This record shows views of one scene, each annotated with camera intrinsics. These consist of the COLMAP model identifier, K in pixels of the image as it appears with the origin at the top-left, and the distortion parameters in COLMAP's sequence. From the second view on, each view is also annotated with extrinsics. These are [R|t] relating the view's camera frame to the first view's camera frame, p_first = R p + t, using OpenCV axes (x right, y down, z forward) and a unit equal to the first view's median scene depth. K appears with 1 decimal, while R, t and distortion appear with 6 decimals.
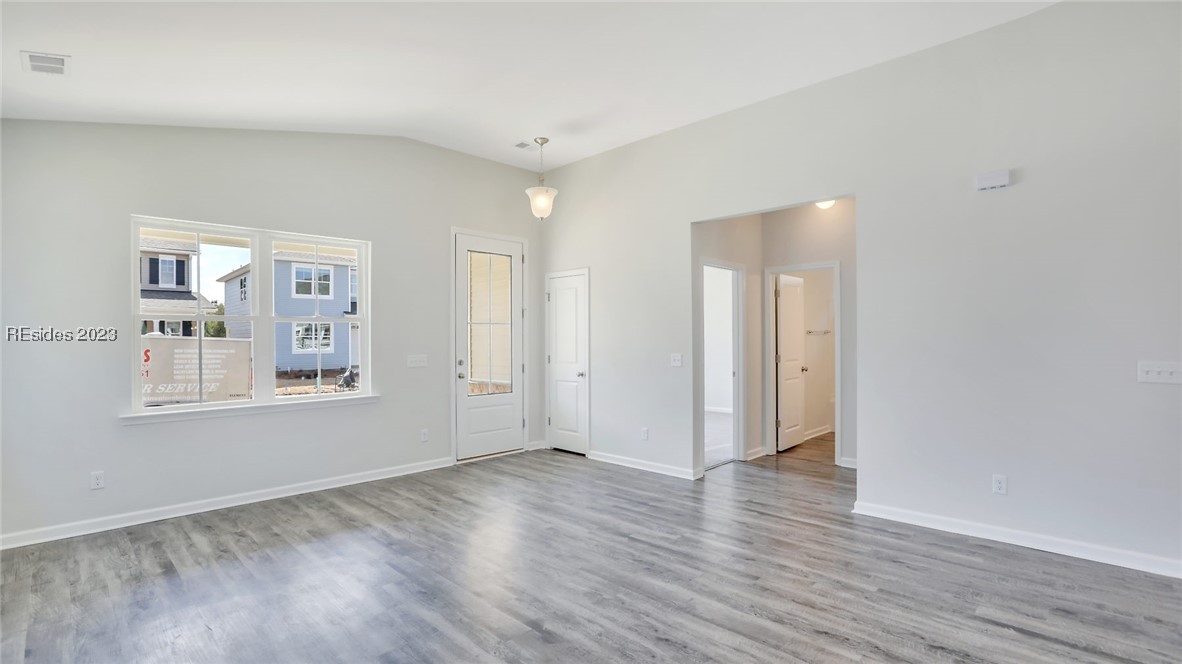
lens RADIAL K [[549.3, 0, 591.0], [0, 549.3, 332.0], [0, 0, 1]] dist [-0.050701, 0.017055]
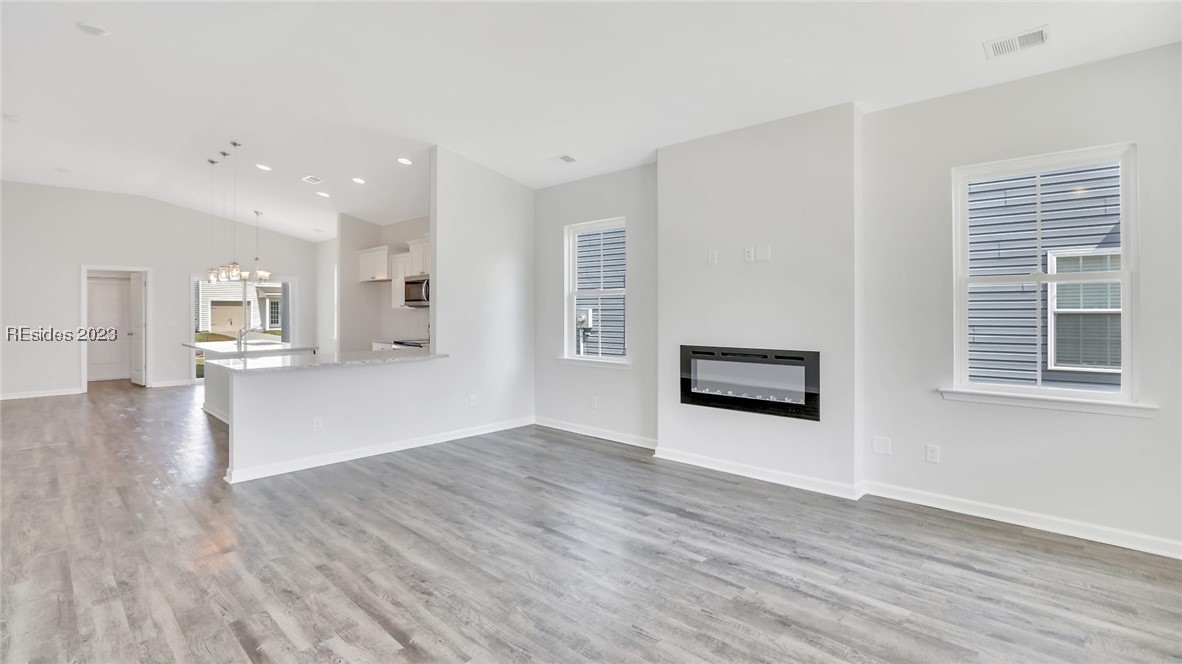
lens RADIAL K [[544.0, 0, 589.4], [0, 544.0, 309.7], [0, 0, 1]] dist [-0.052813, 0.016123]
pose [[-0.999812, 0.010629, -0.016194, -0.130062], [0.010814, 0.999876, -0.011427, 0.017385], [0.016070, -0.011600, -0.999804, 1.631110]]
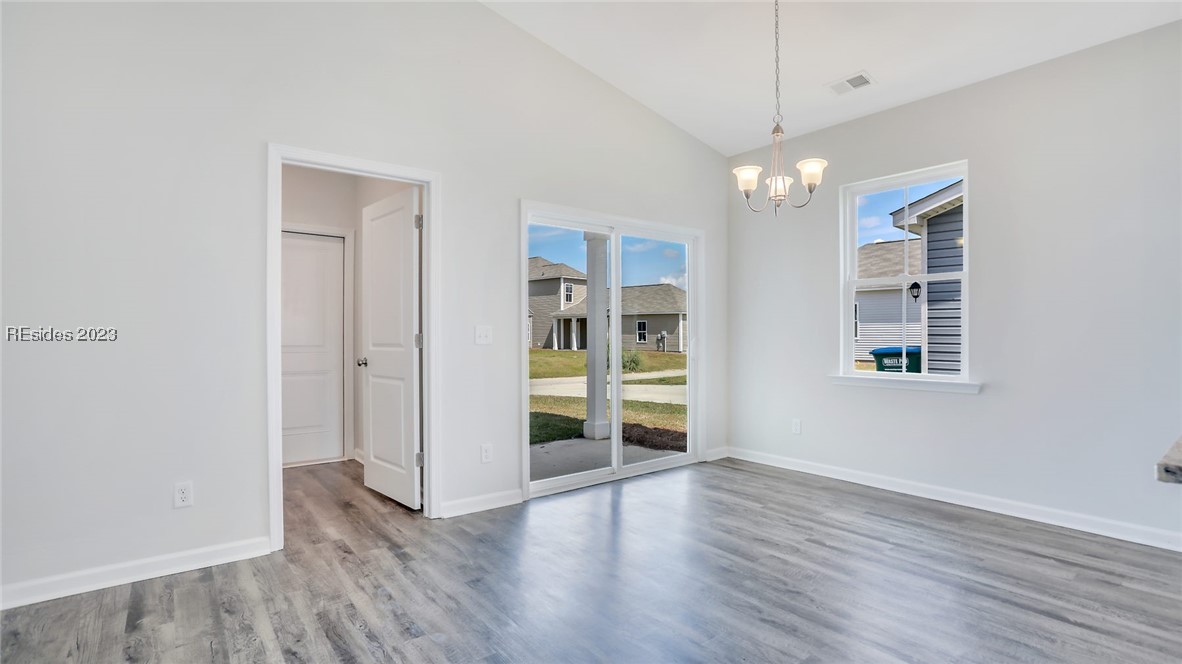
lens RADIAL K [[560.4, 0, 598.1], [0, 560.4, 335.4], [0, 0, 1]] dist [-0.019825, 0.000973]
pose [[-0.992707, 0.007885, 0.120294, 1.629830], [0.007019, 0.999946, -0.007625, 0.044223], [-0.120348, -0.006725, -0.992709, -0.112938]]
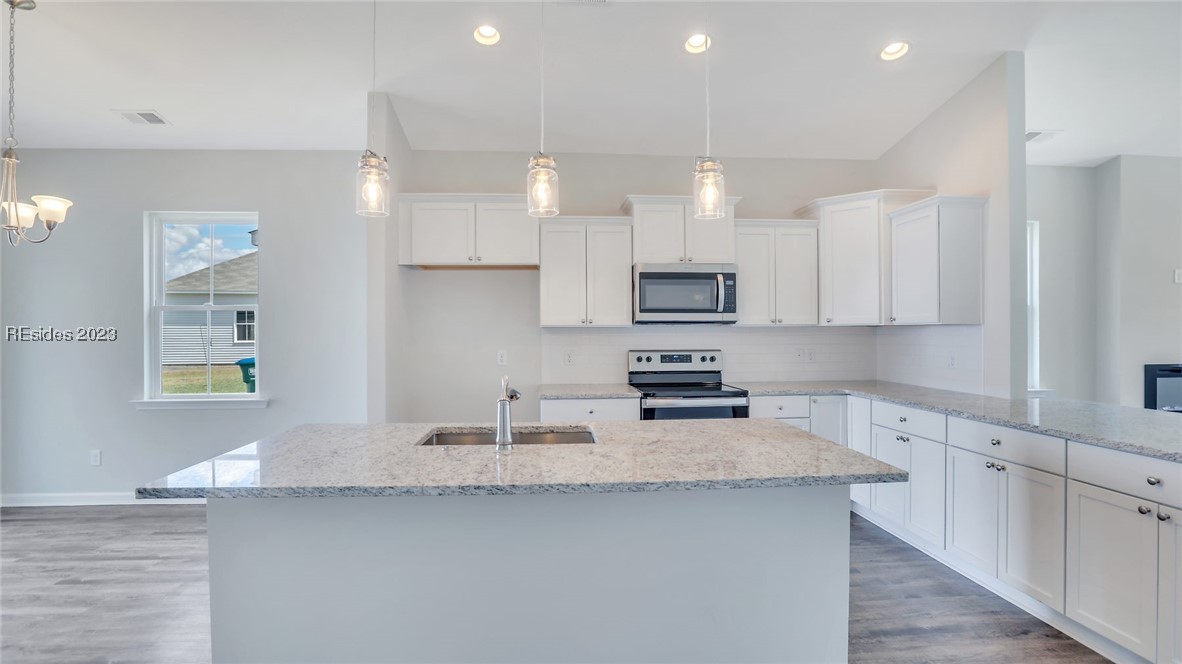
lens RADIAL K [[549.3, 0, 591.0], [0, 549.3, 332.0], [0, 0, 1]] dist [-0.050701, 0.017055]
pose [[-0.668303, 0.013441, -0.743768, 1.459194], [0.017973, 0.999837, 0.001919, -0.011661], [0.743672, -0.012085, -0.668435, 0.136077]]
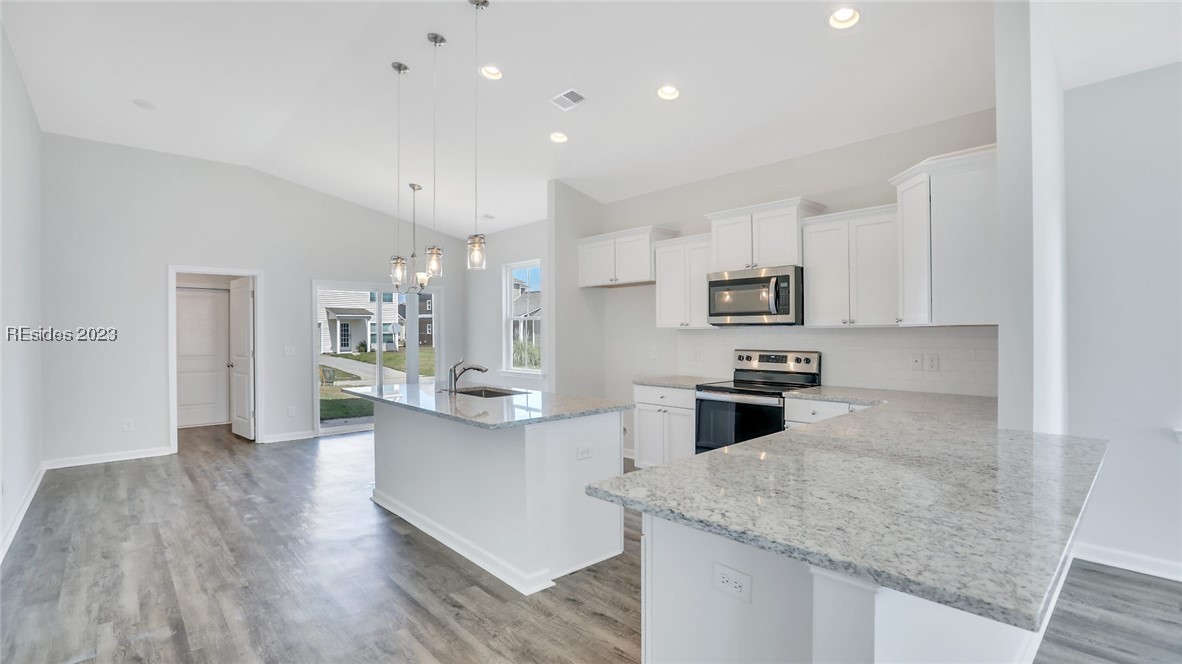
lens RADIAL K [[542.1, 0, 590.6], [0, 542.1, 337.2], [0, 0, 1]] dist [-0.049890, 0.016782]
pose [[-0.998268, 0.011646, 0.057661, 0.770502], [0.011538, 0.999931, -0.002194, 0.001182], [-0.057682, -0.001525, -0.998334, 0.738467]]
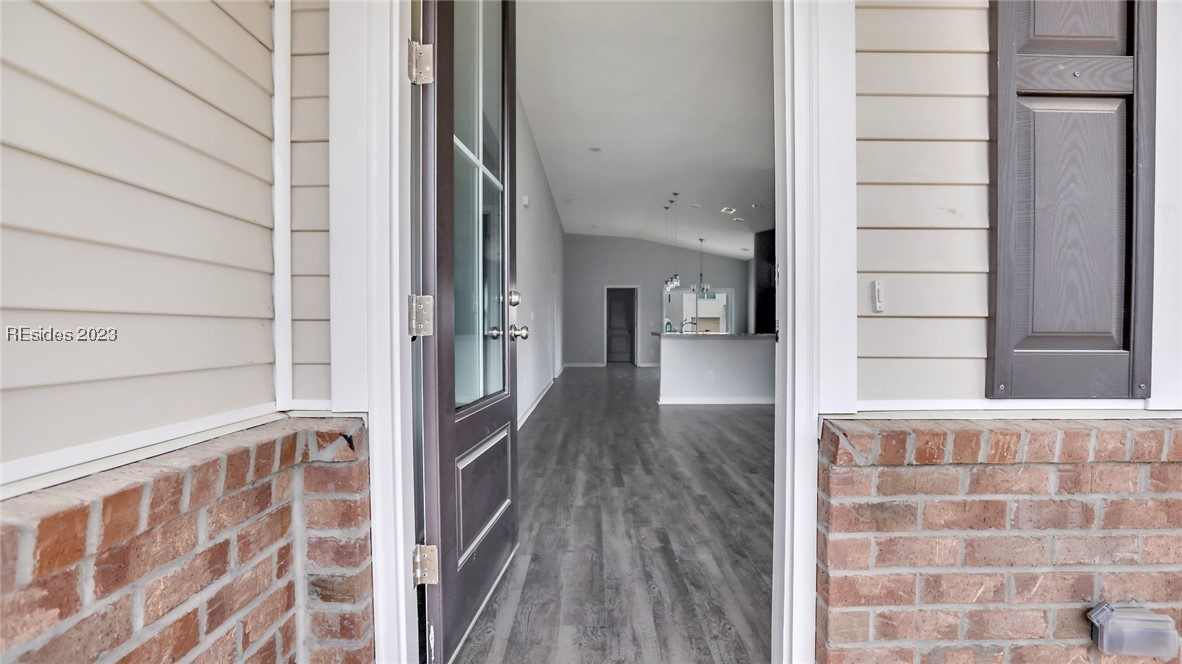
lens RADIAL K [[544.0, 0, 589.4], [0, 544.0, 309.7], [0, 0, 1]] dist [-0.052813, 0.016123]
pose [[-0.695460, 0.038441, 0.717536, -0.591607], [0.001733, 0.998655, -0.051821, 0.139366], [-0.718562, -0.034796, -0.694591, 1.992521]]
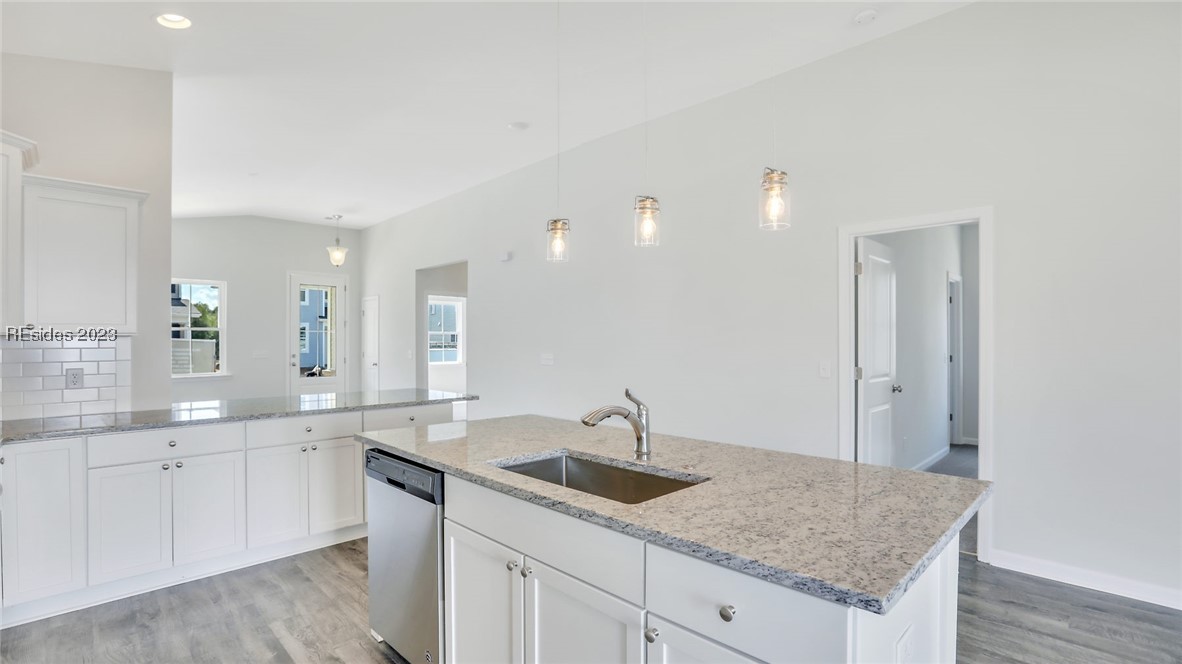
lens RADIAL K [[549.3, 0, 591.0], [0, 549.3, 332.0], [0, 0, 1]] dist [-0.050701, 0.017055]
pose [[0.999794, 0.003418, -0.020015, 1.045304], [-0.003505, 0.999985, -0.004293, -0.014392], [0.020000, 0.004362, 0.999790, -0.871119]]
